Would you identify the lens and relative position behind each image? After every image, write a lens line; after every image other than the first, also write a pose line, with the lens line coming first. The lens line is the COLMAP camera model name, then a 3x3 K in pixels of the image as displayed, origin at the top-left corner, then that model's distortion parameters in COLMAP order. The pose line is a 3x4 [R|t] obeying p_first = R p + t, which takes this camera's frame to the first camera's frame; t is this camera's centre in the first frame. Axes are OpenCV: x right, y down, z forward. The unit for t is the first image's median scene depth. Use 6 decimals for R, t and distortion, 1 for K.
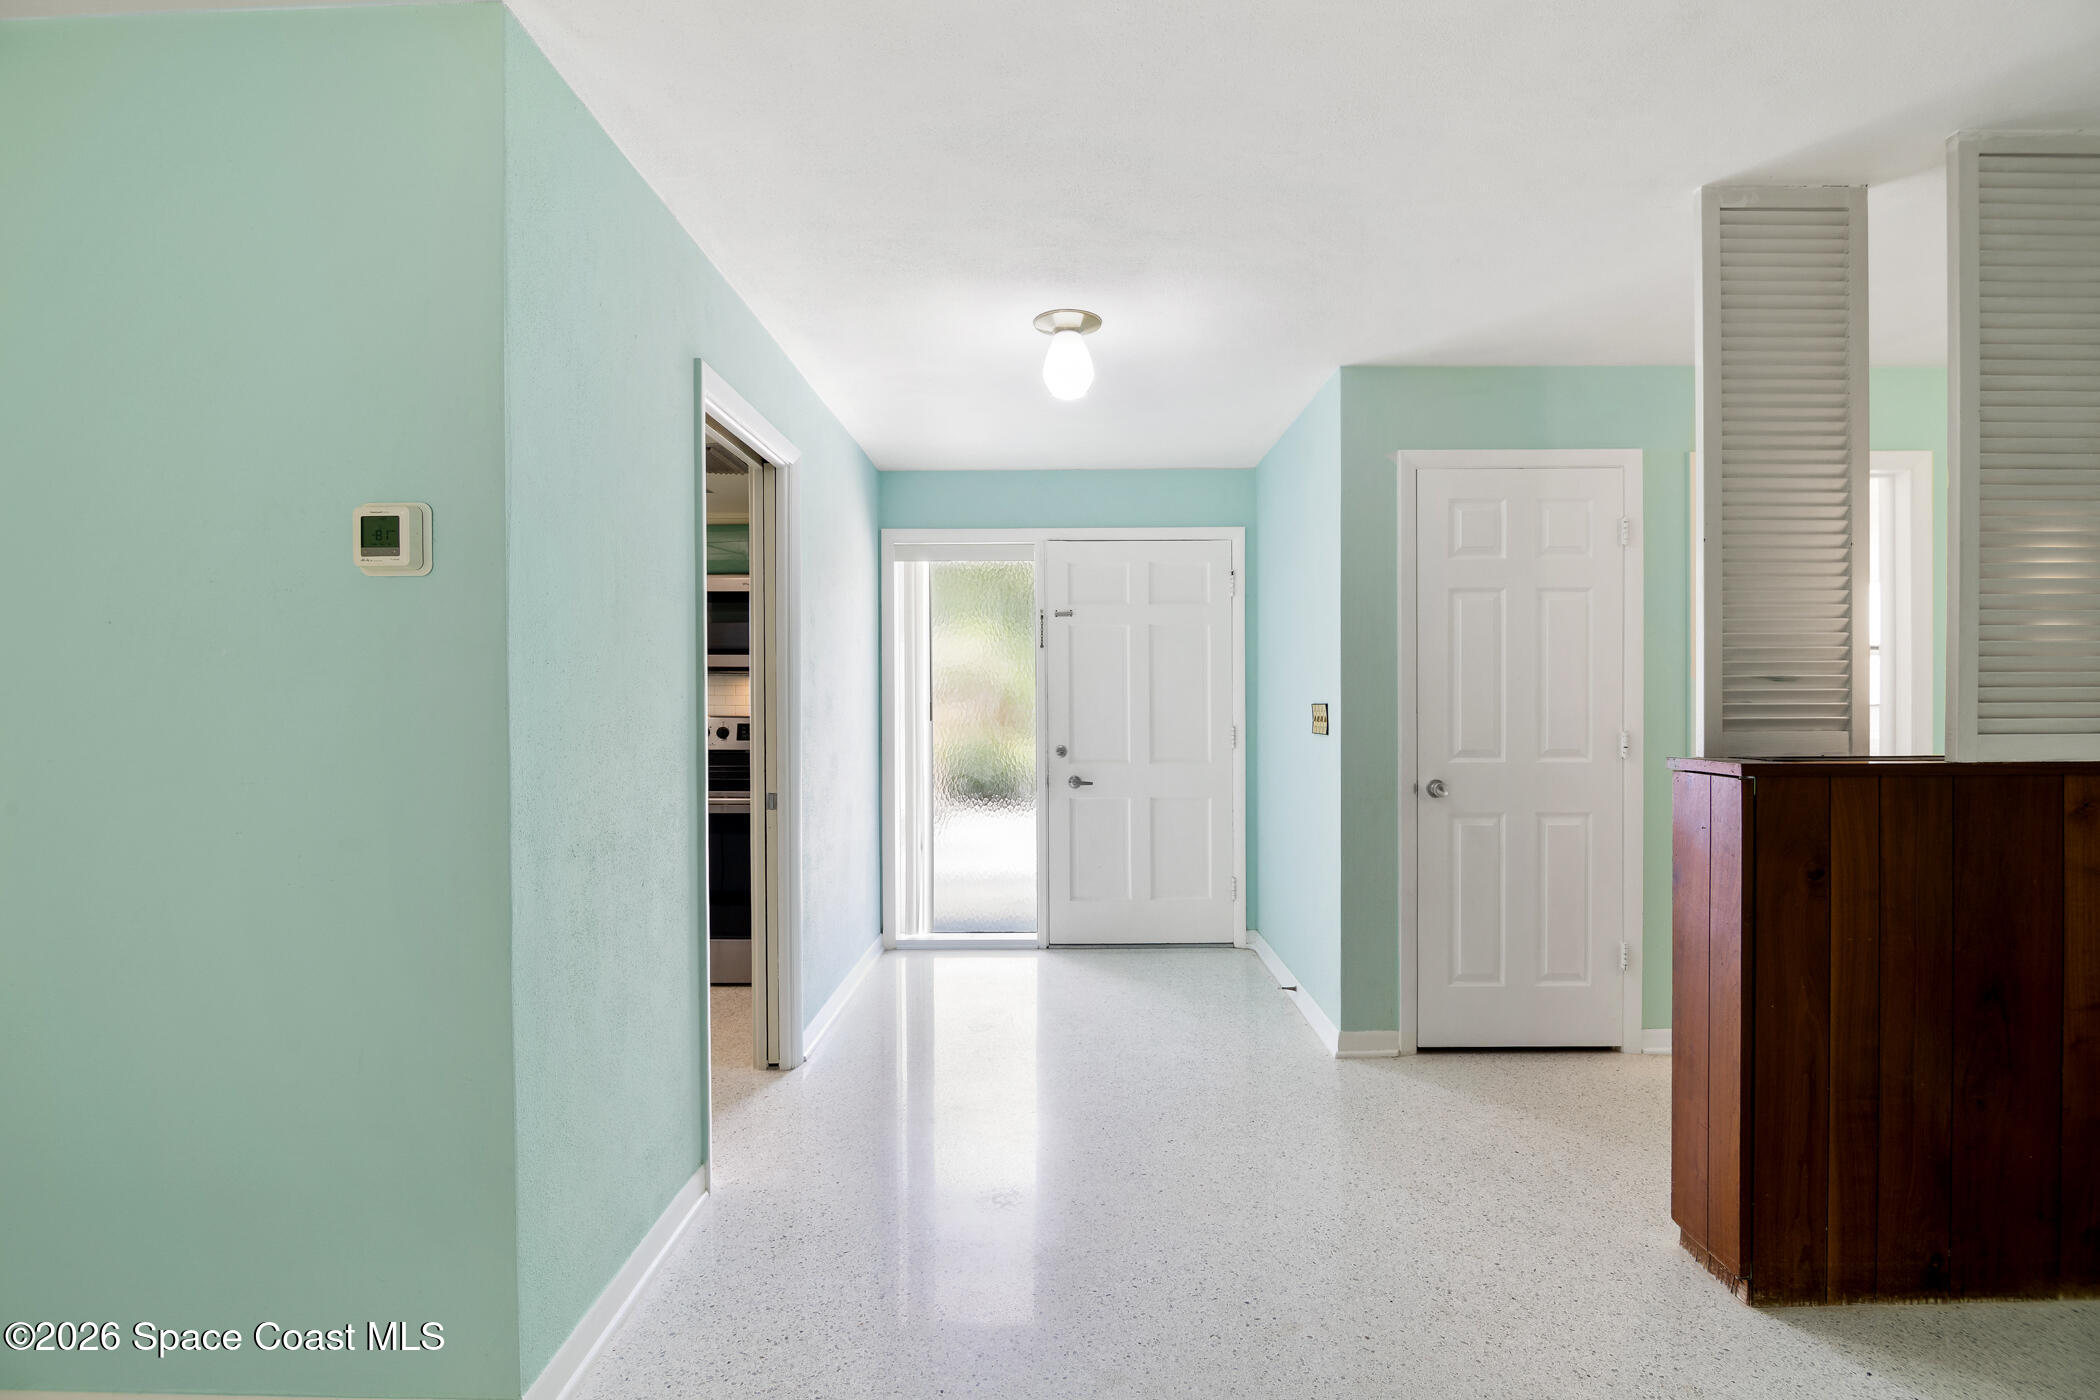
lens RADIAL K [[983.4, 0, 1050.5], [0, 983.4, 701.7], [0, 0, 1]] dist [-0.003064, -0.001371]
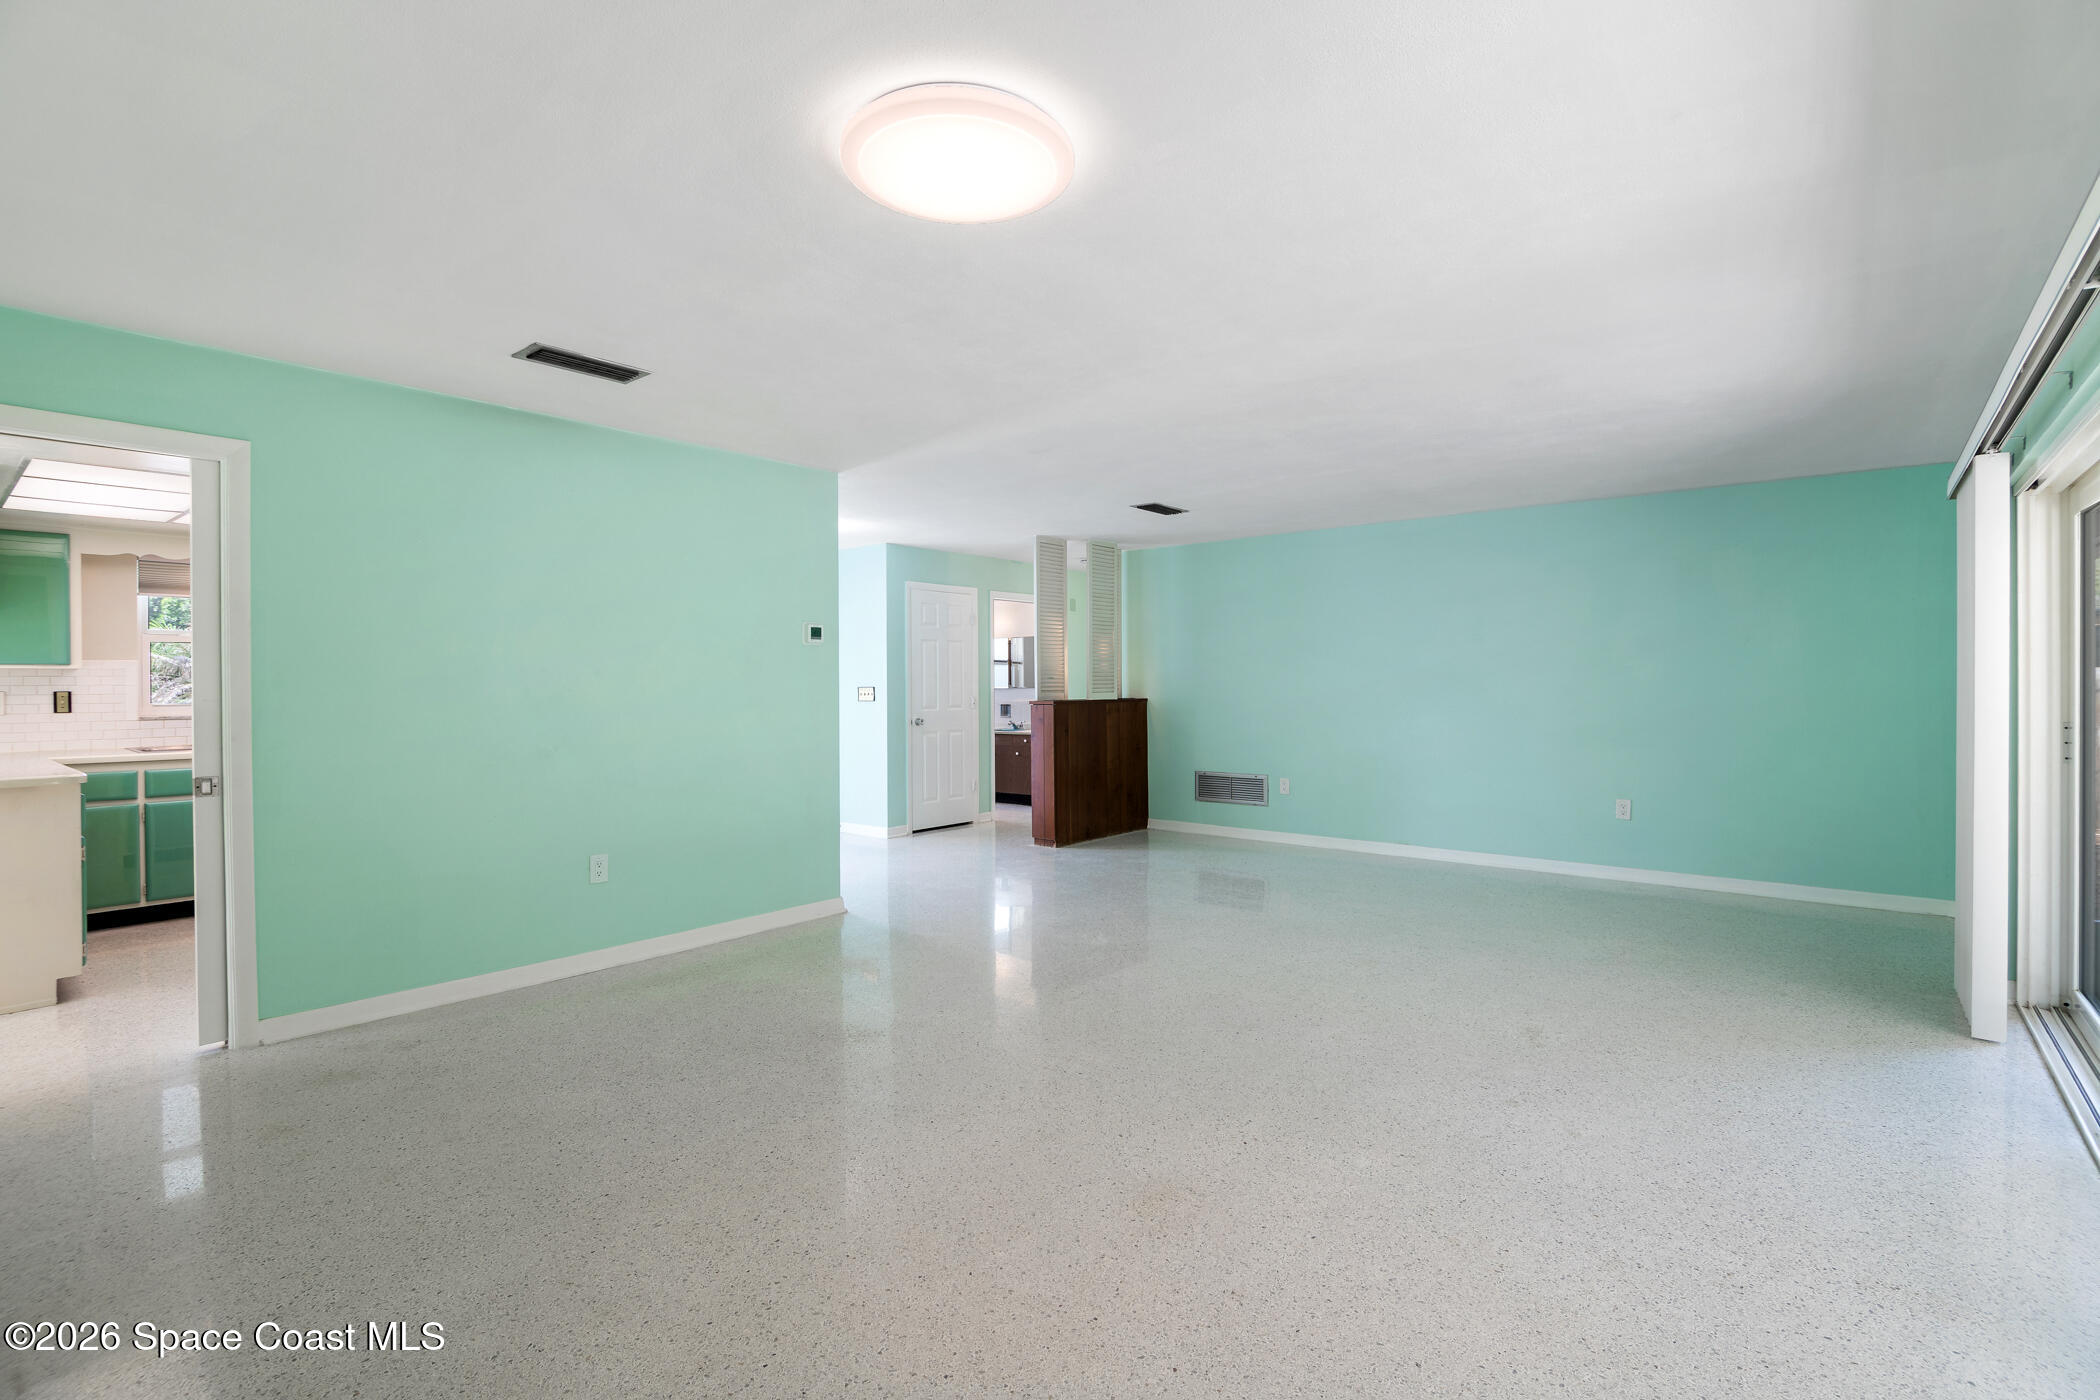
lens RADIAL K [[983.4, 0, 1051.2], [0, 983.4, 693.5], [0, 0, 1]] dist [-0.003064, -0.001371]
pose [[0.639341, -0.009222, 0.768868, -1.522690], [0.011316, 0.999933, 0.002583, 0.018997], [-0.768840, 0.007049, 0.639402, -0.962618]]
